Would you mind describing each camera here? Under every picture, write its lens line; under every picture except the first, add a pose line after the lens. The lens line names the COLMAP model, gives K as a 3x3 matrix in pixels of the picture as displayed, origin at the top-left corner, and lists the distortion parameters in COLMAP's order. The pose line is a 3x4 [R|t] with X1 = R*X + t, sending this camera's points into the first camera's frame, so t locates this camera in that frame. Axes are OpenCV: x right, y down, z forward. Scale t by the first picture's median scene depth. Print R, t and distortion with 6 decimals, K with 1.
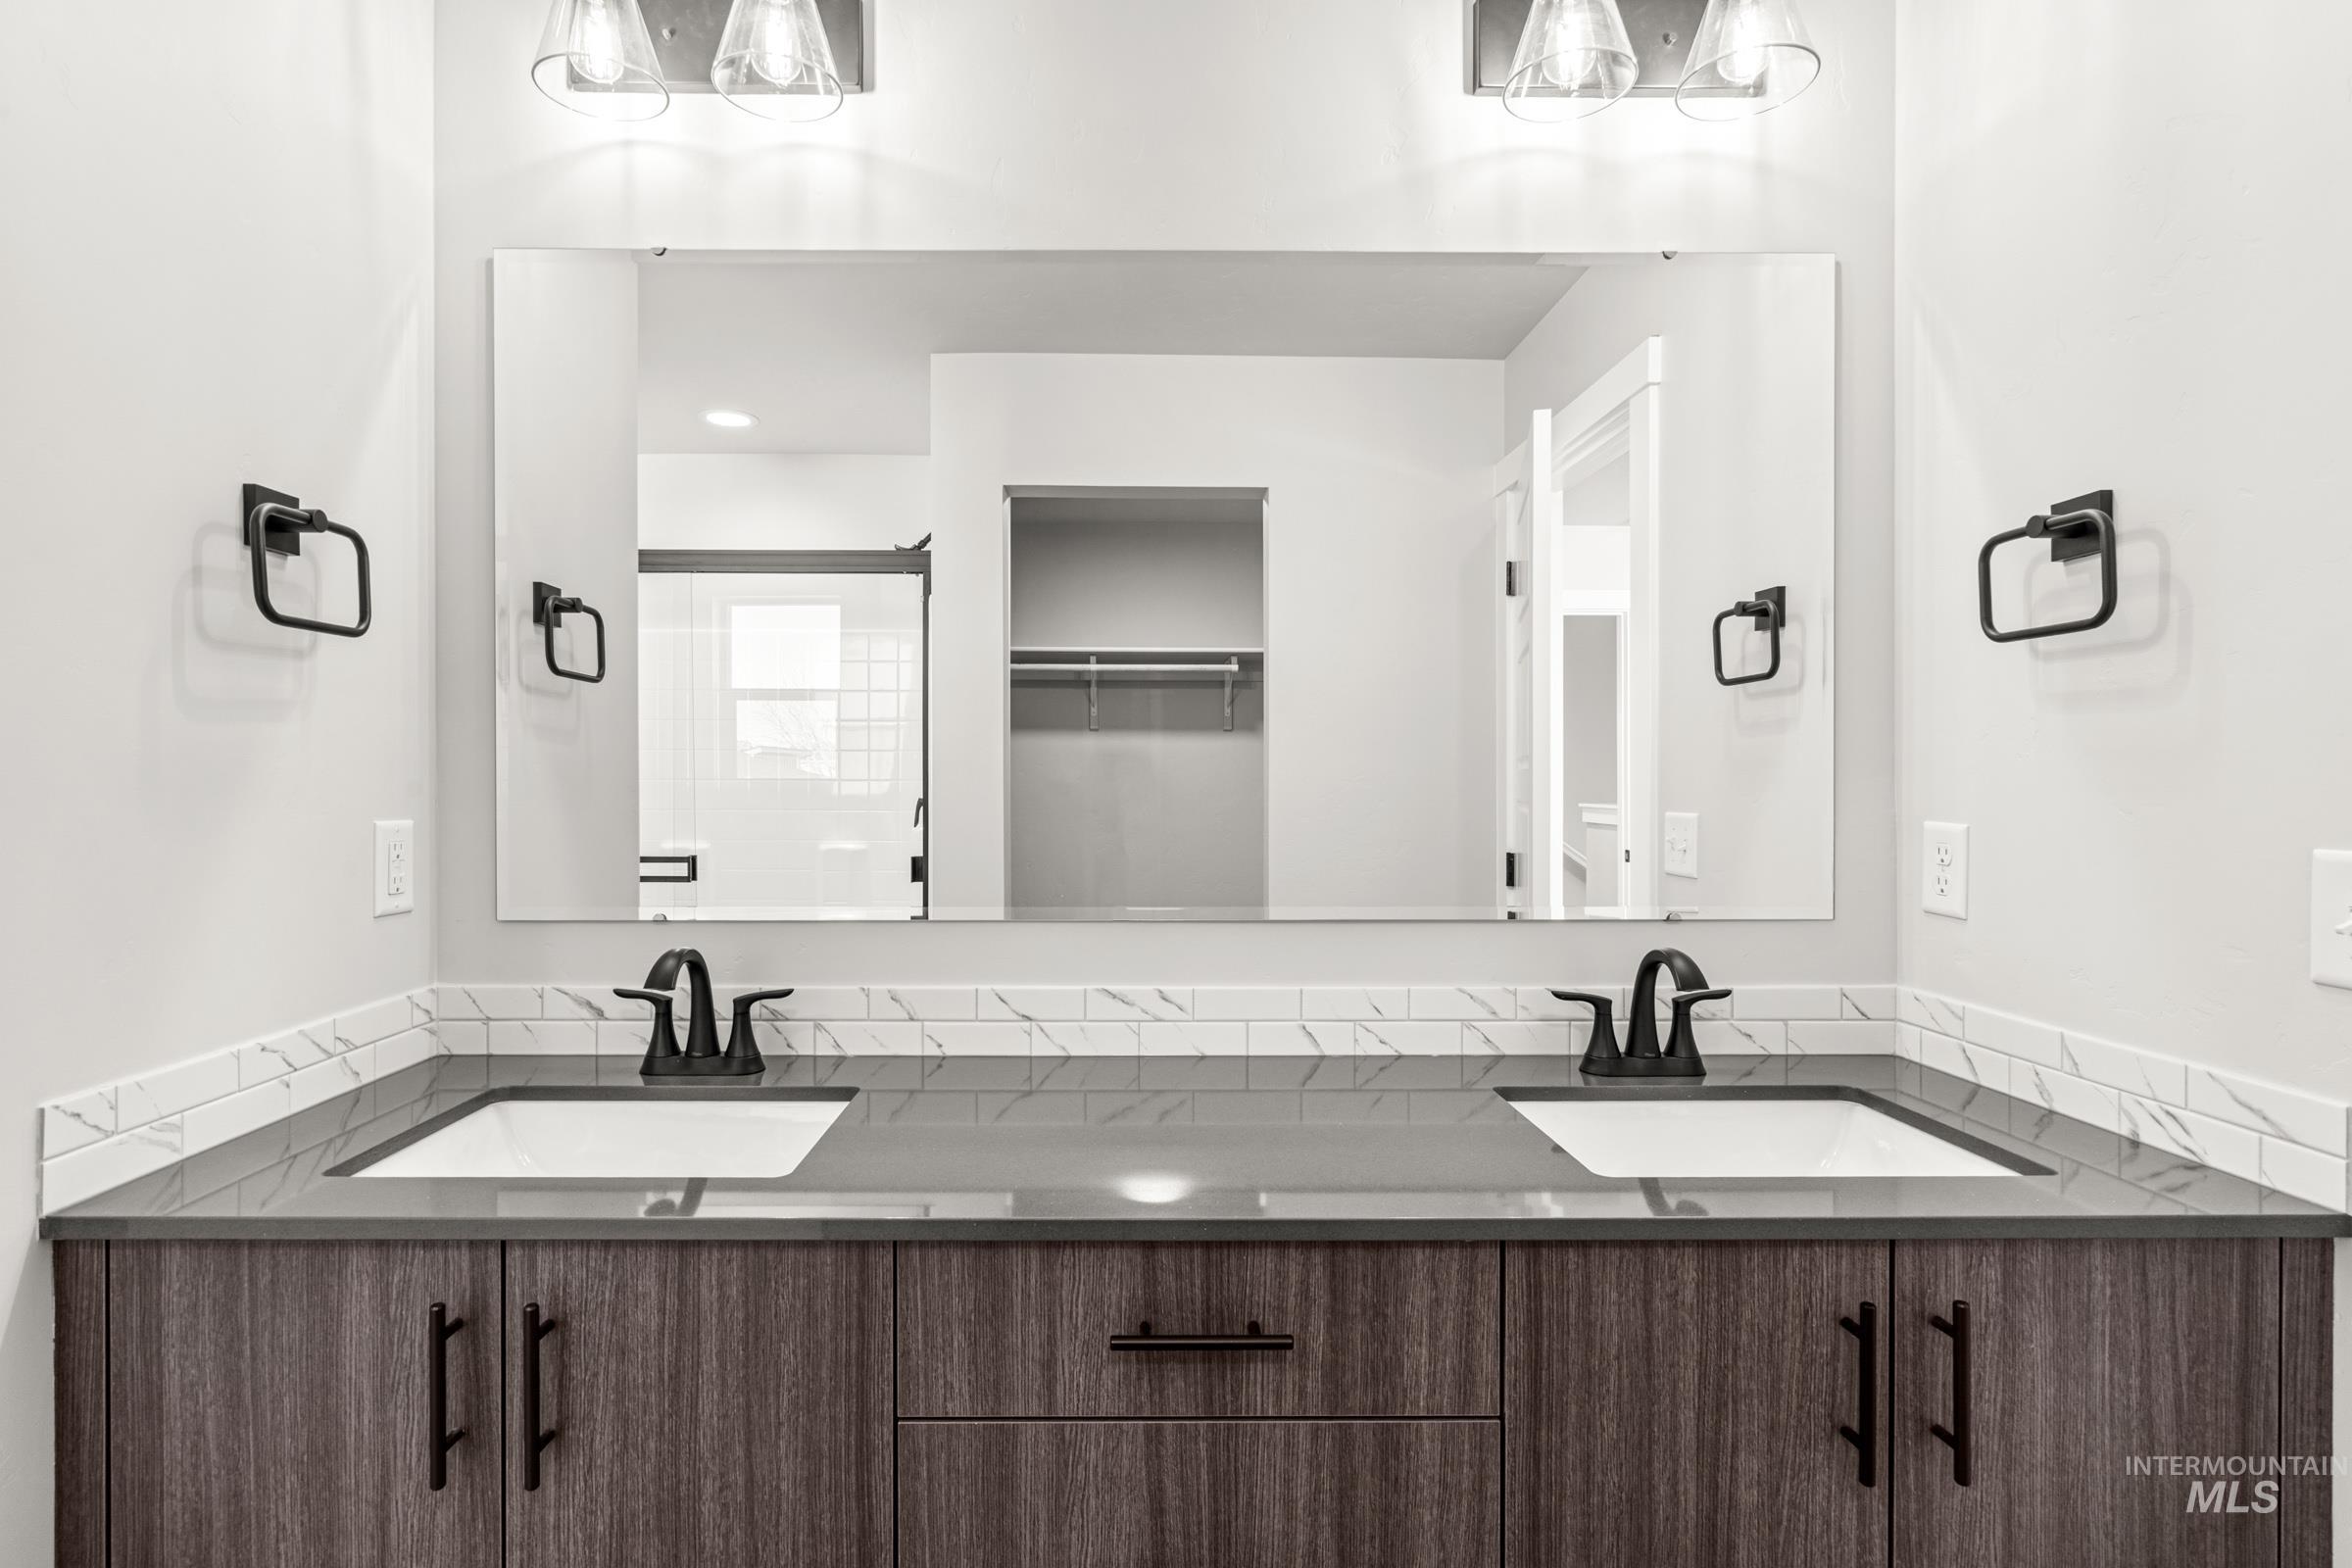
lens RADIAL K [[1114.9, 0, 1188.8], [0, 1114.9, 785.6], [0, 0, 1]] dist [-0.001582, -0.000010]
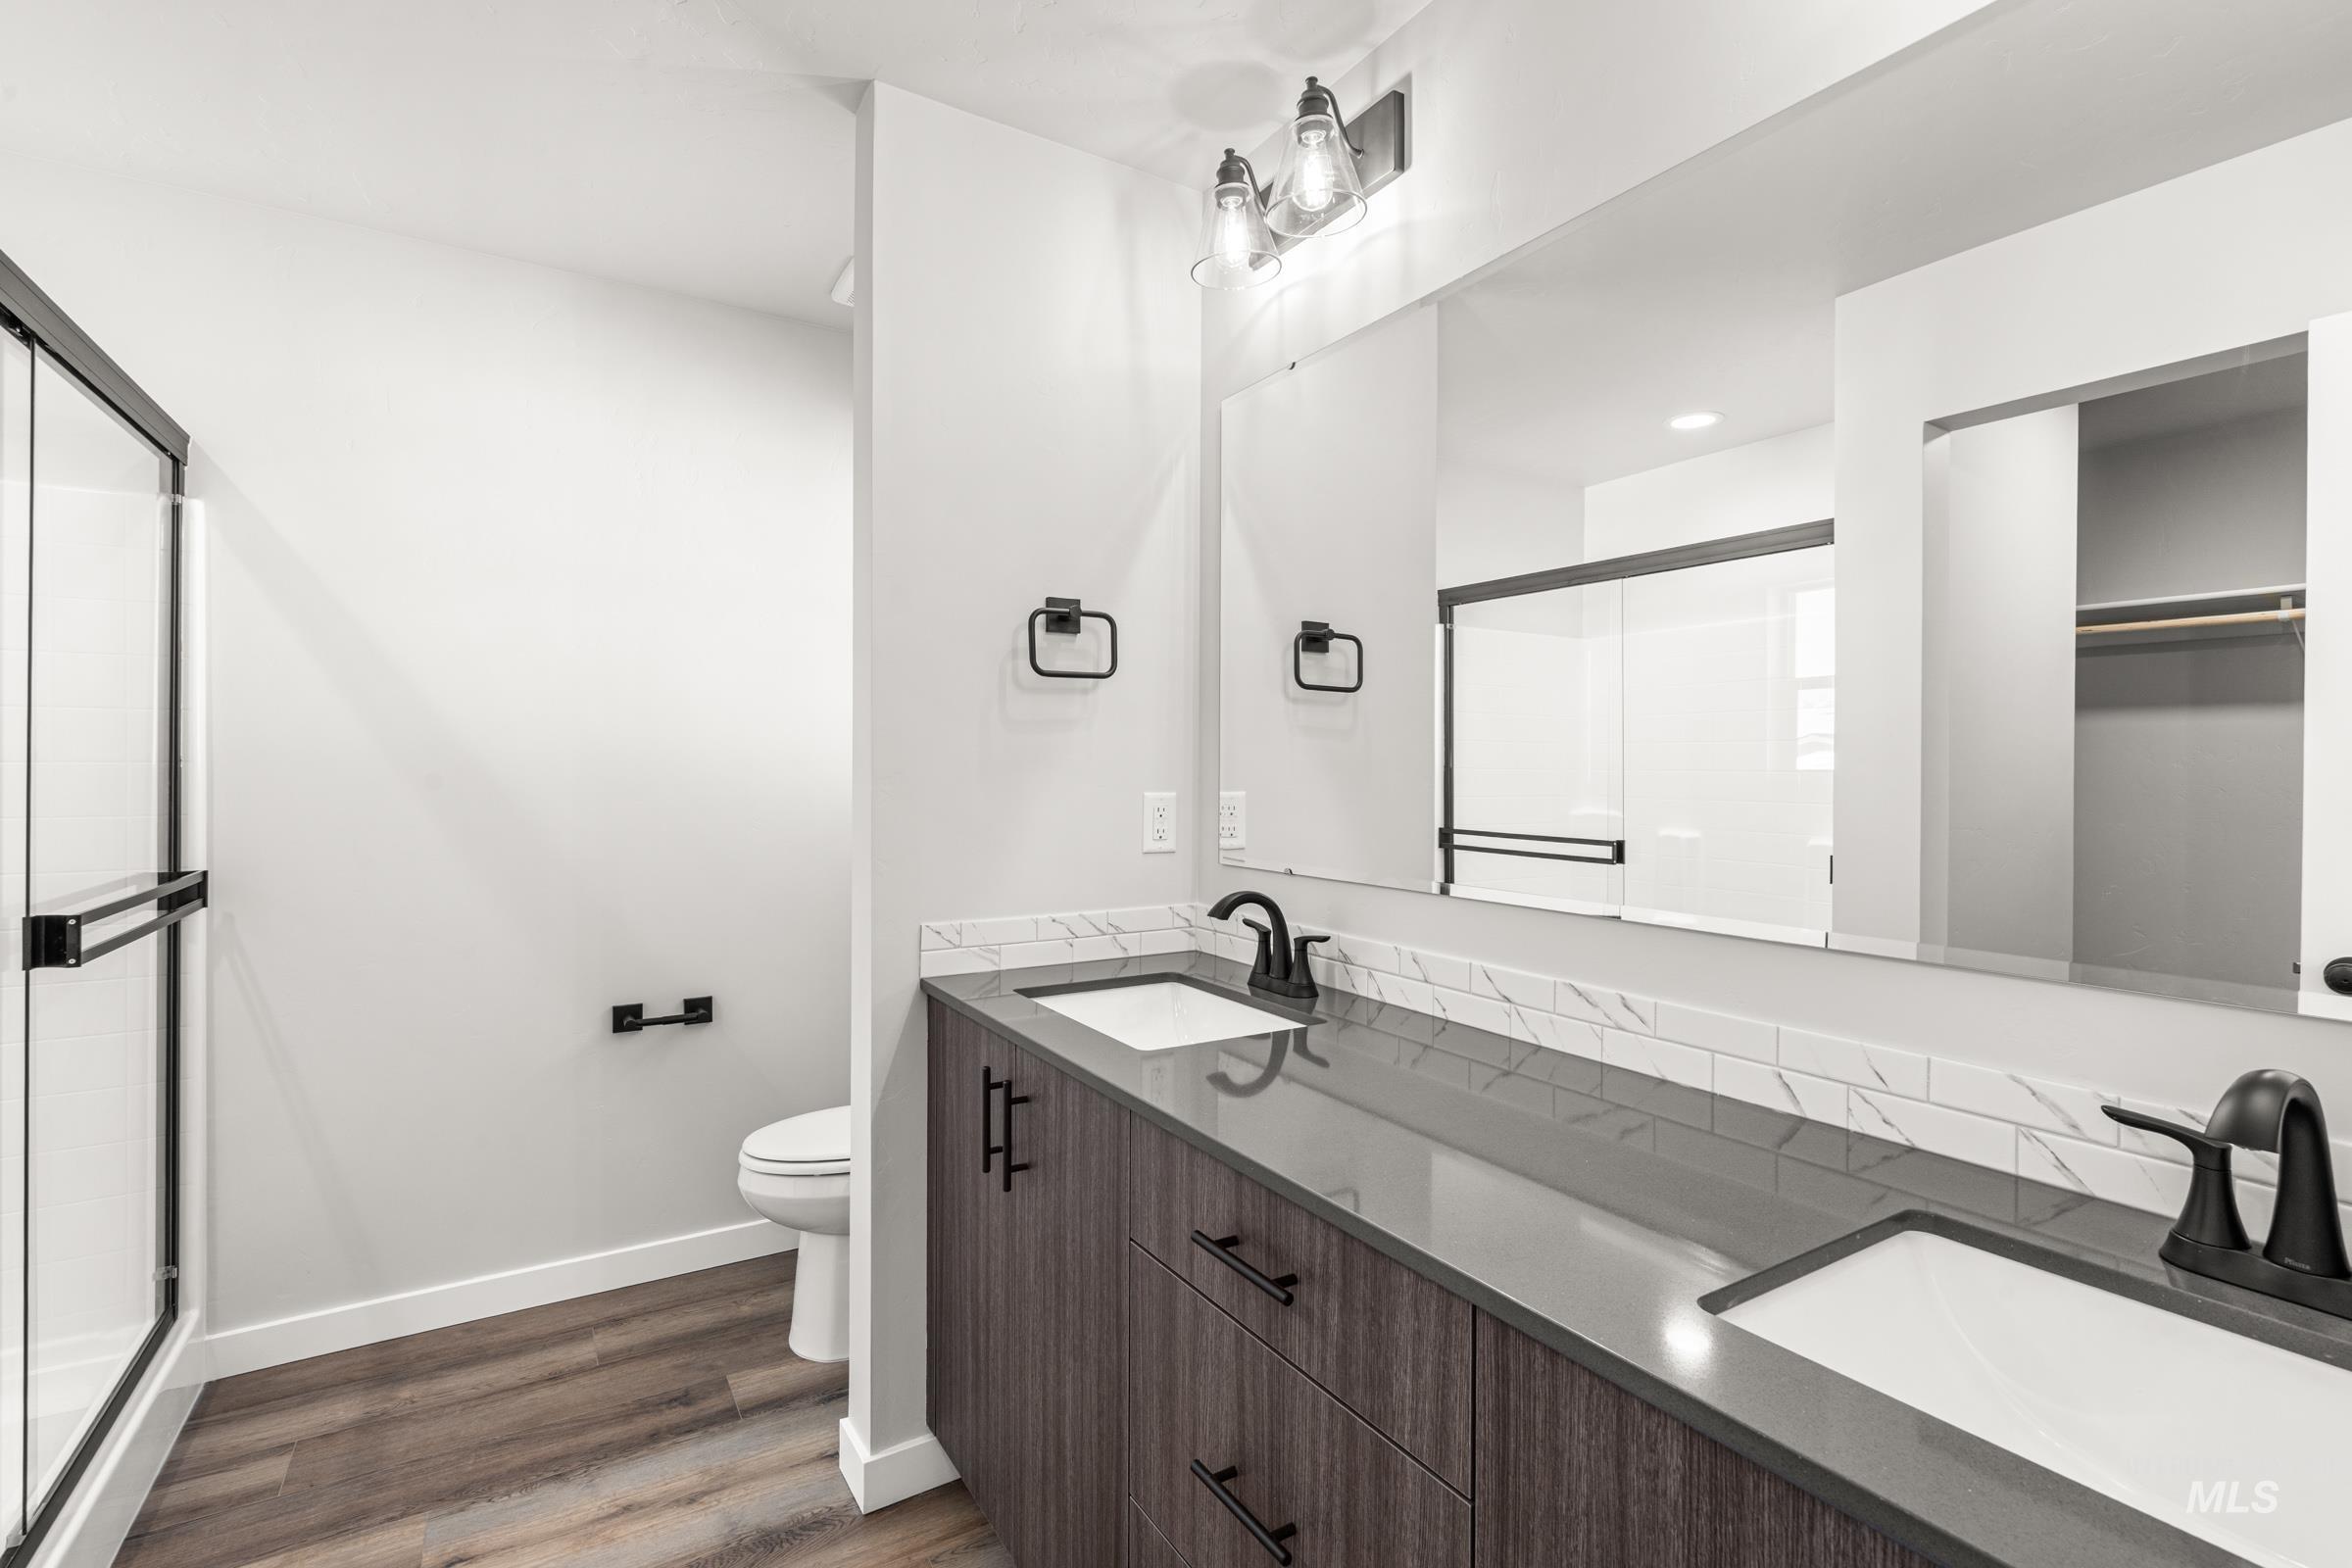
lens RADIAL K [[1058.2, 0, 1177.0], [0, 1058.2, 778.2], [0, 0, 1]] dist [-0.003901, 0.002557]
pose [[0.526611, 0.010610, -0.850040, 0.849493], [-0.009906, 0.999931, 0.006344, 0.002654], [0.850048, 0.005080, 0.526680, 0.370992]]
